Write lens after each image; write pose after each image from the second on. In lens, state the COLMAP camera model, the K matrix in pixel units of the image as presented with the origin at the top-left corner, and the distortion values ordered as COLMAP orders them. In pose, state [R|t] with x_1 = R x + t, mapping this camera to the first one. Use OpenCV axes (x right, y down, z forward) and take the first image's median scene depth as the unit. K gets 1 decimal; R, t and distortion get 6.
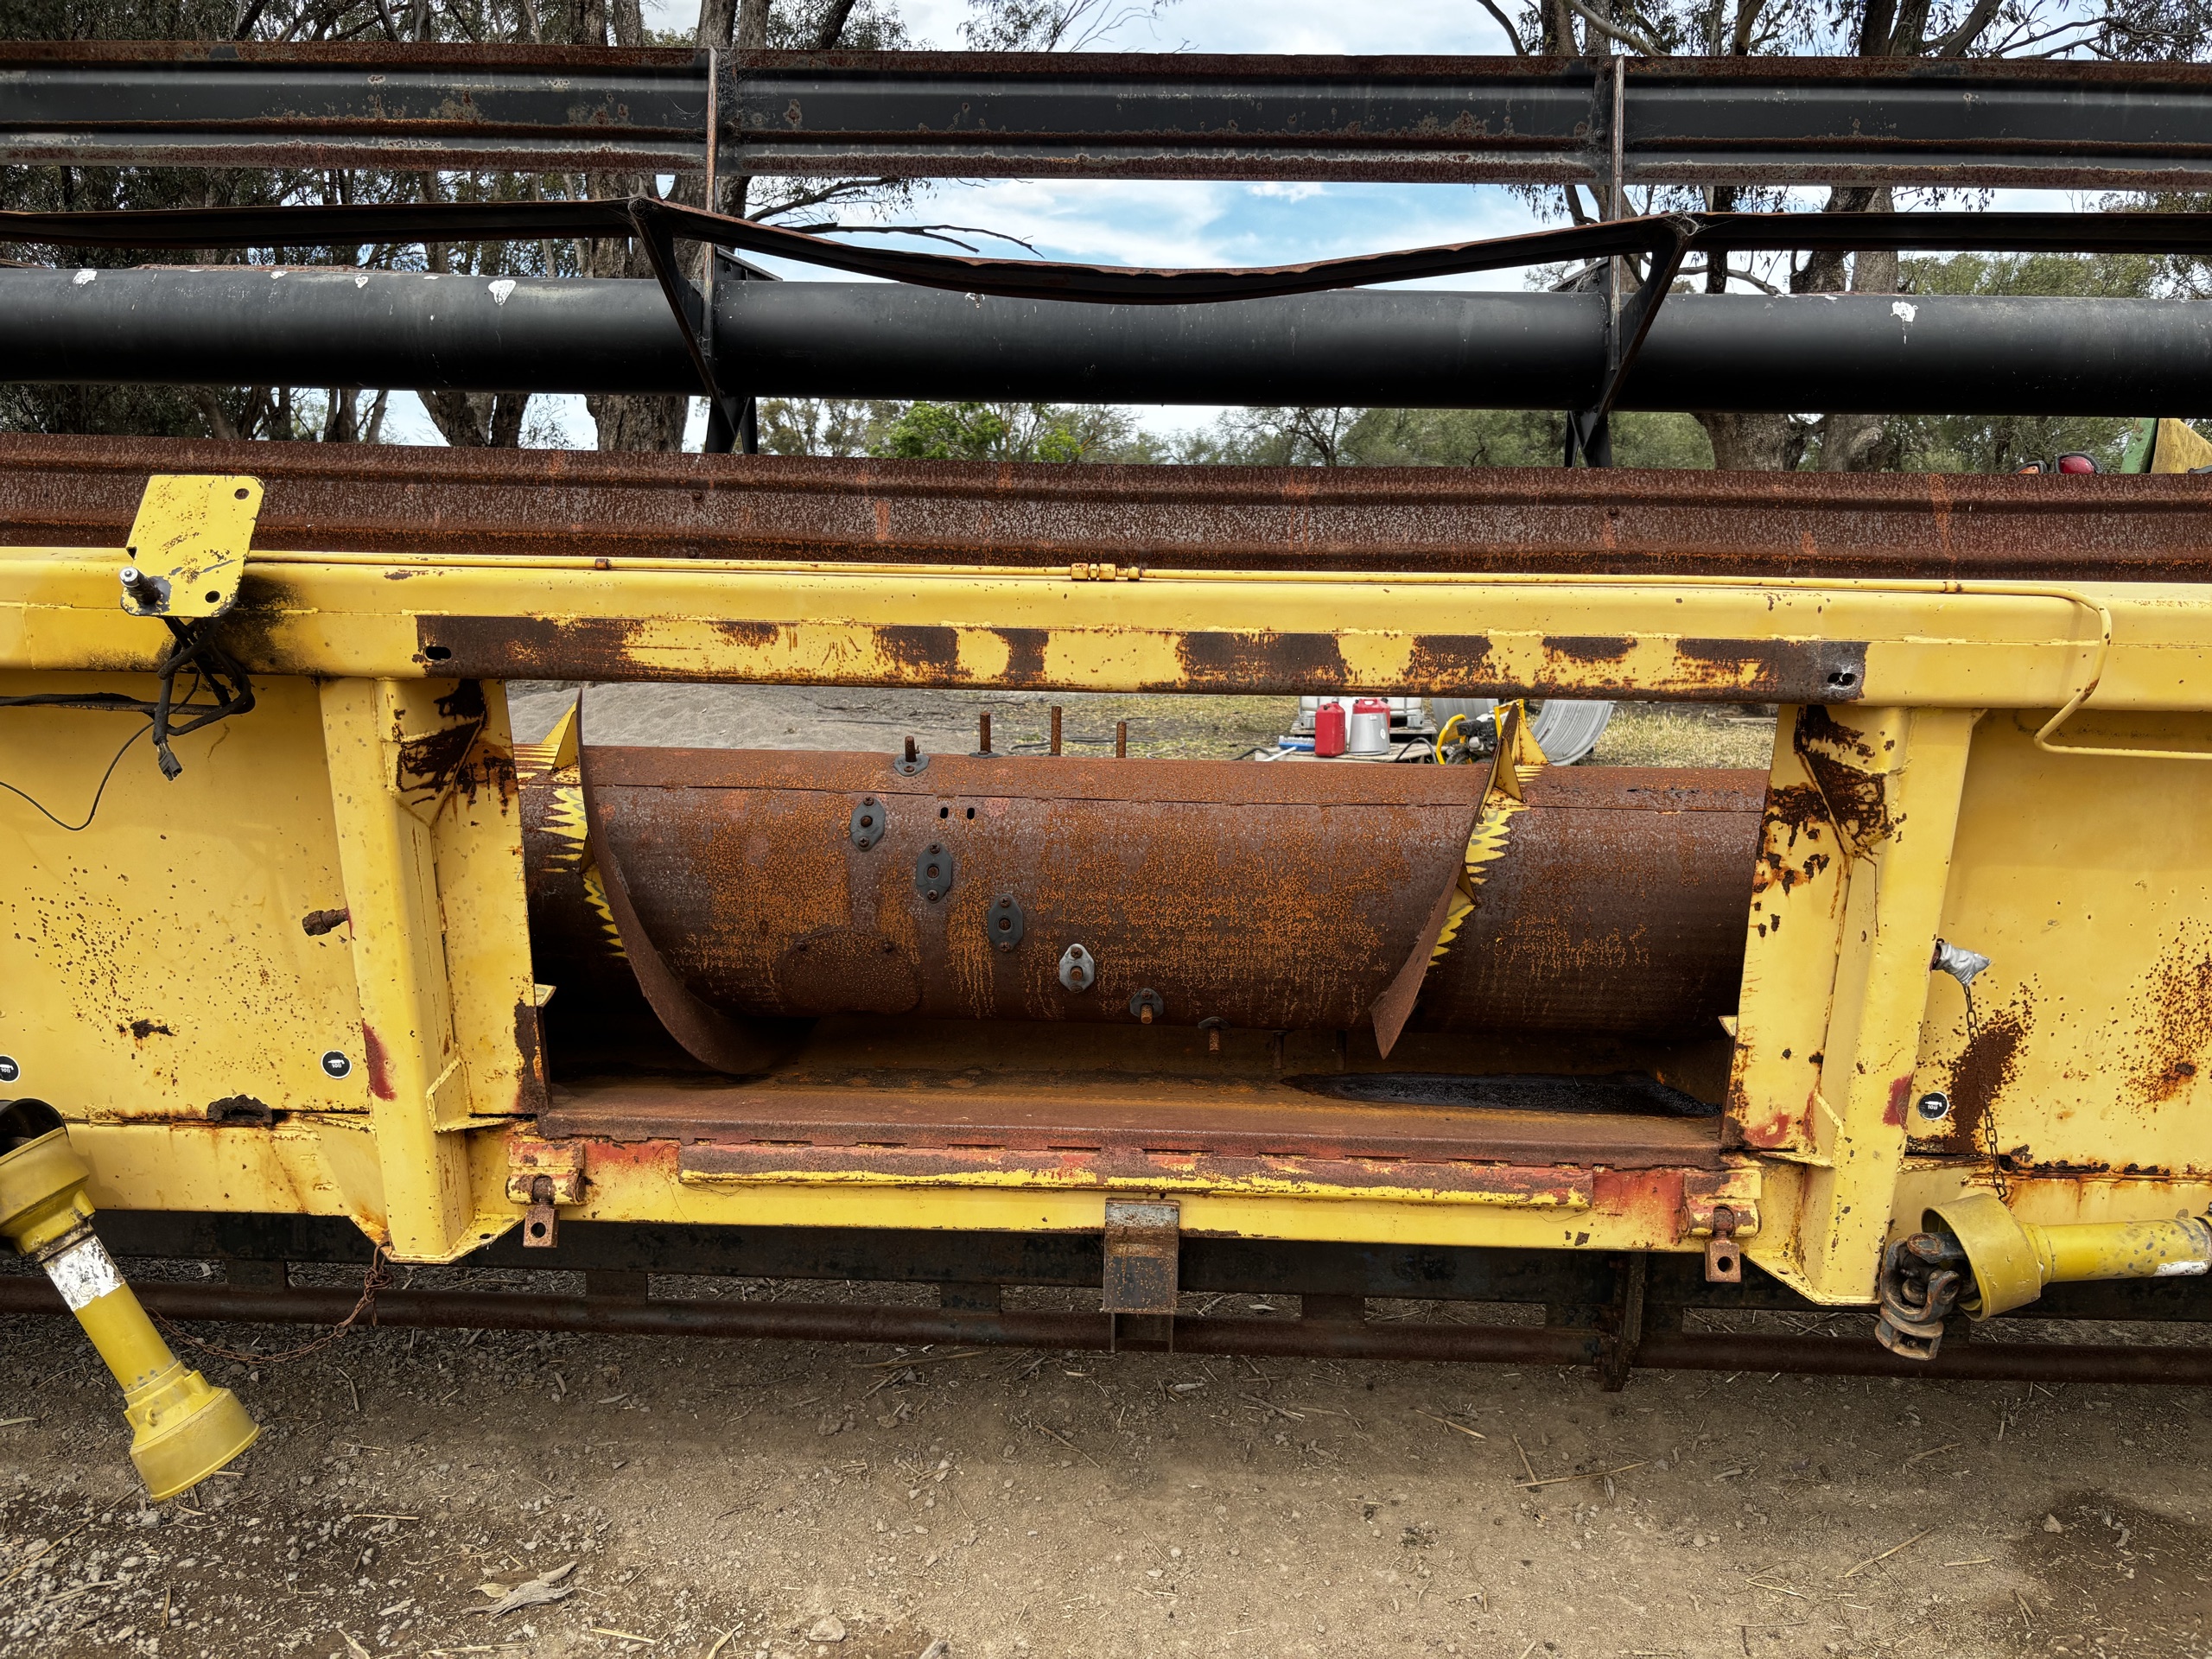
lens RADIAL K [[1711.9, 0, 1106.0], [0, 1711.9, 829.5], [0, 0, 1]] dist [0.000857, -0.004434]
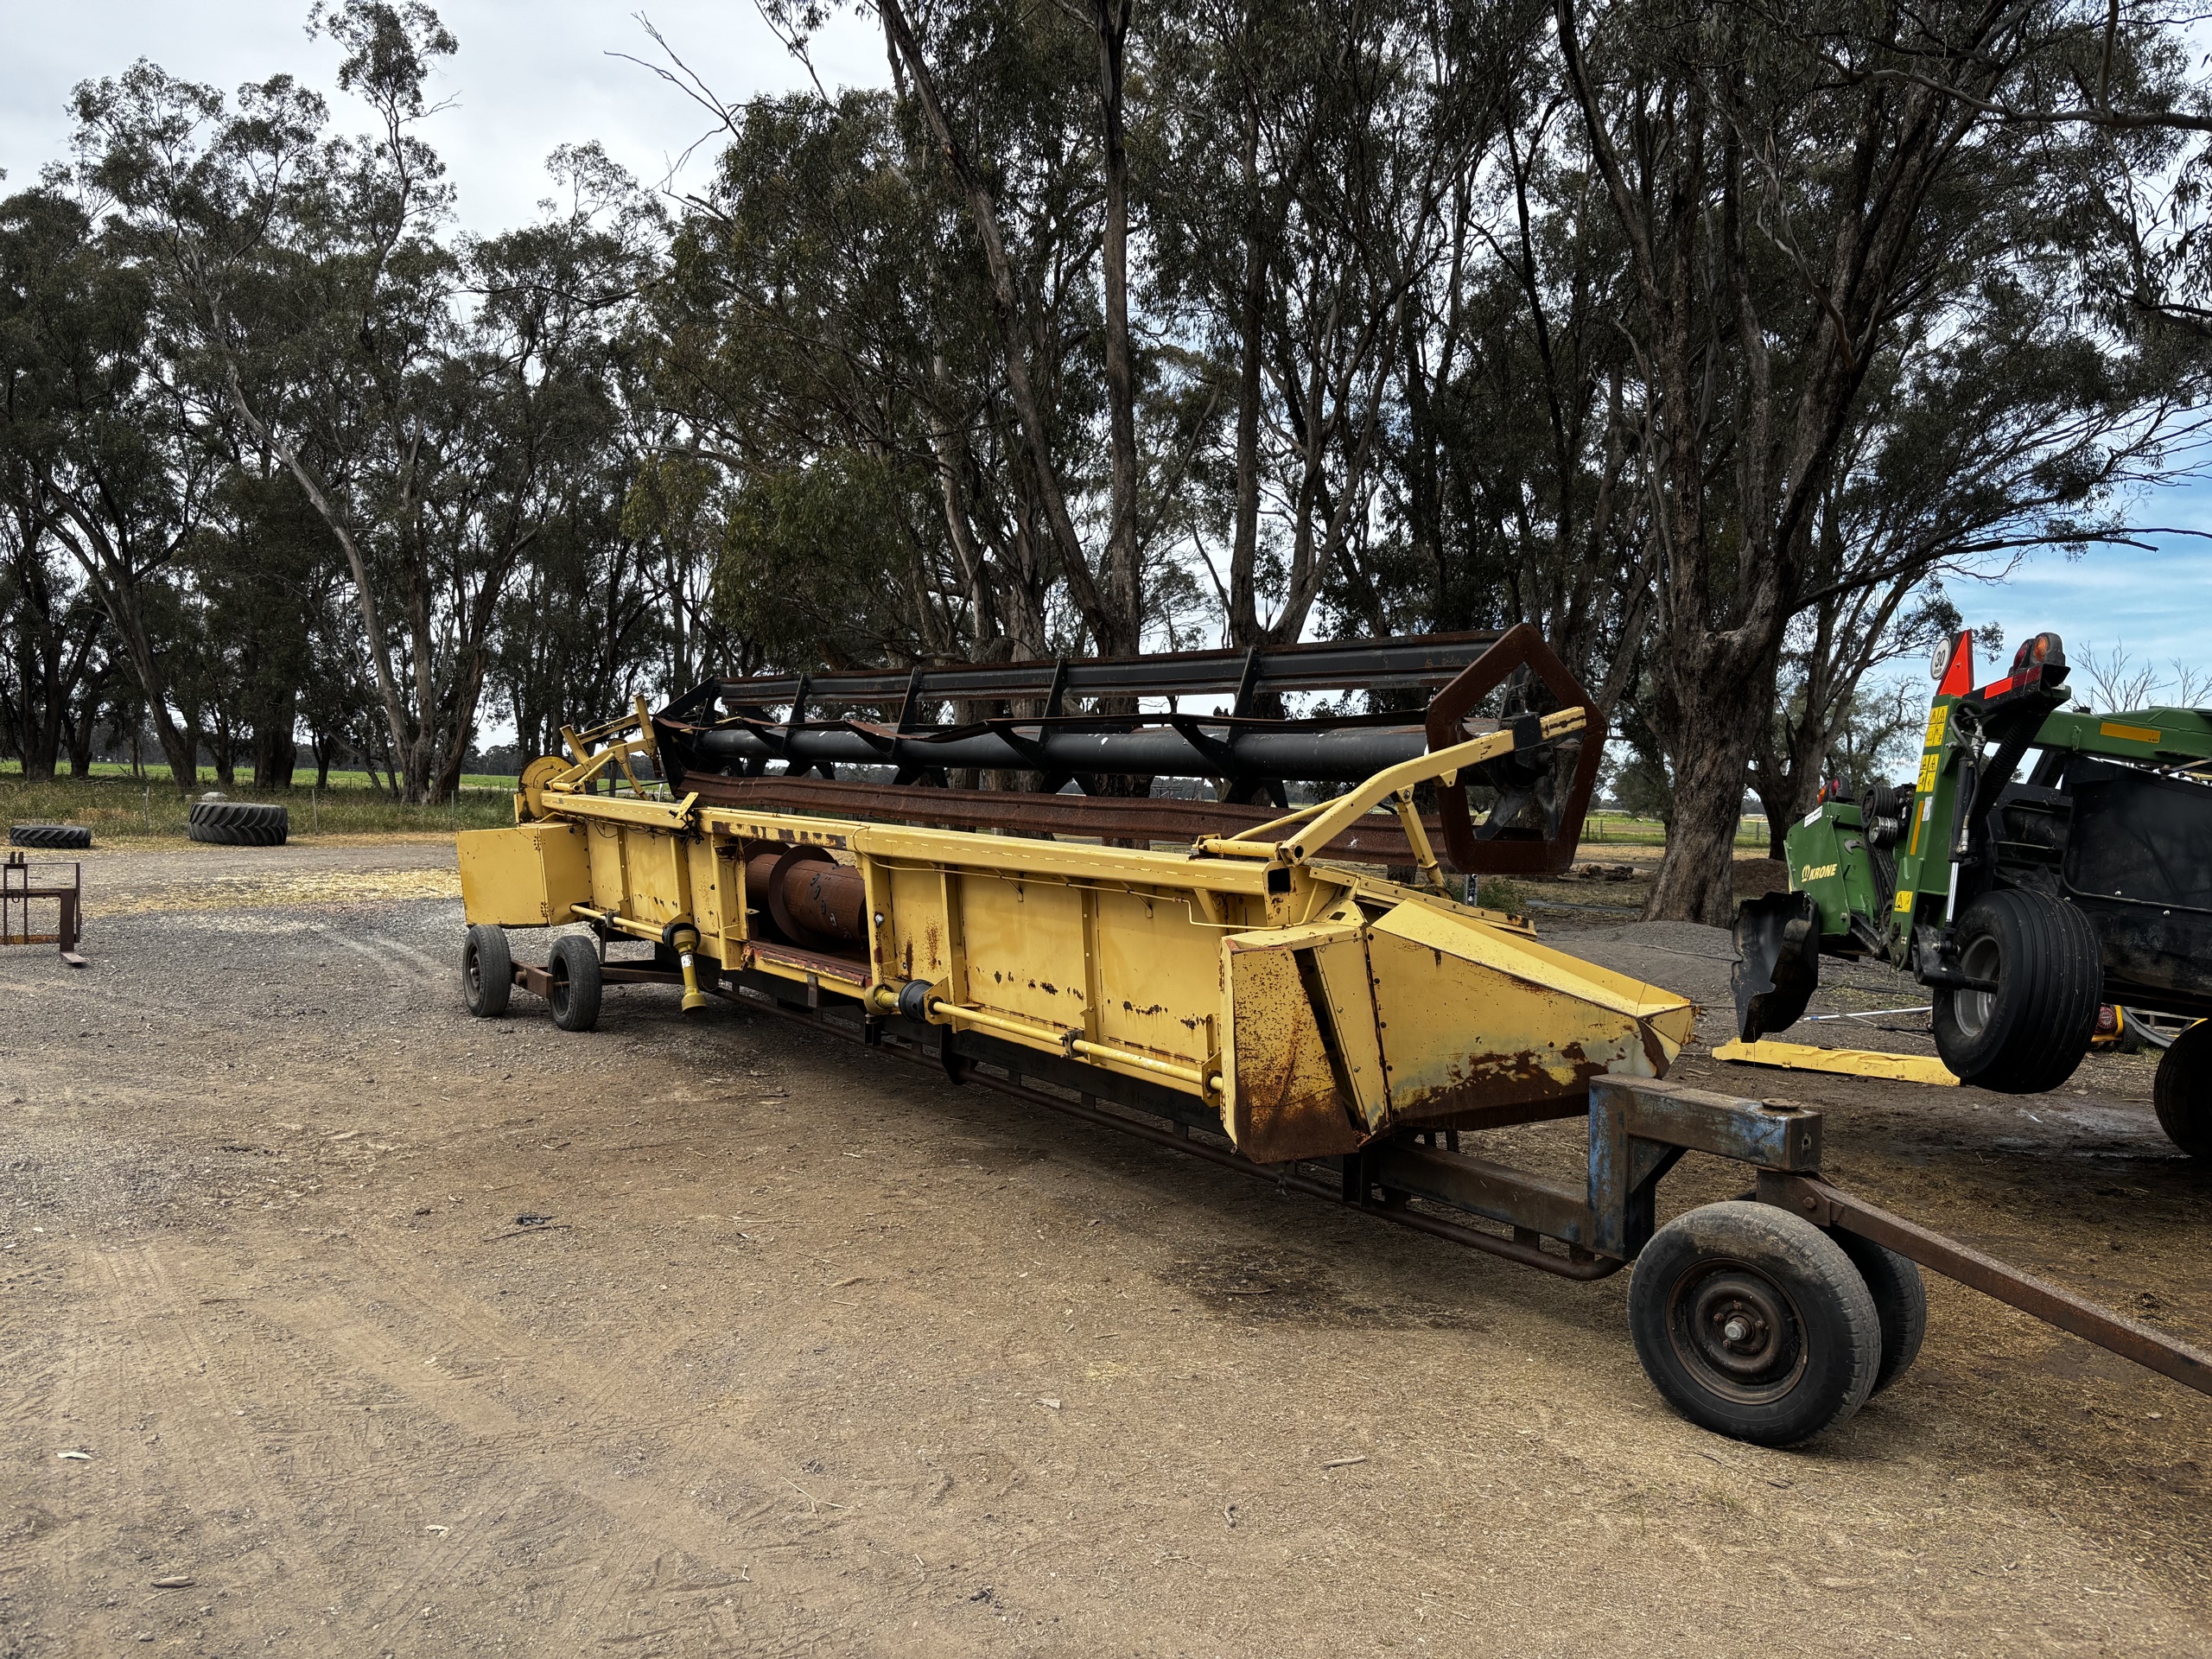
lens RADIAL K [[1711.9, 0, 1106.0], [0, 1711.9, 829.5], [0, 0, 1]] dist [0.000857, -0.004434]
pose [[0.597296, 0.028043, -0.801530, 3.668143], [-0.200080, 0.973001, -0.115056, 0.209212], [0.776663, 0.229092, 0.586781, -0.899537]]
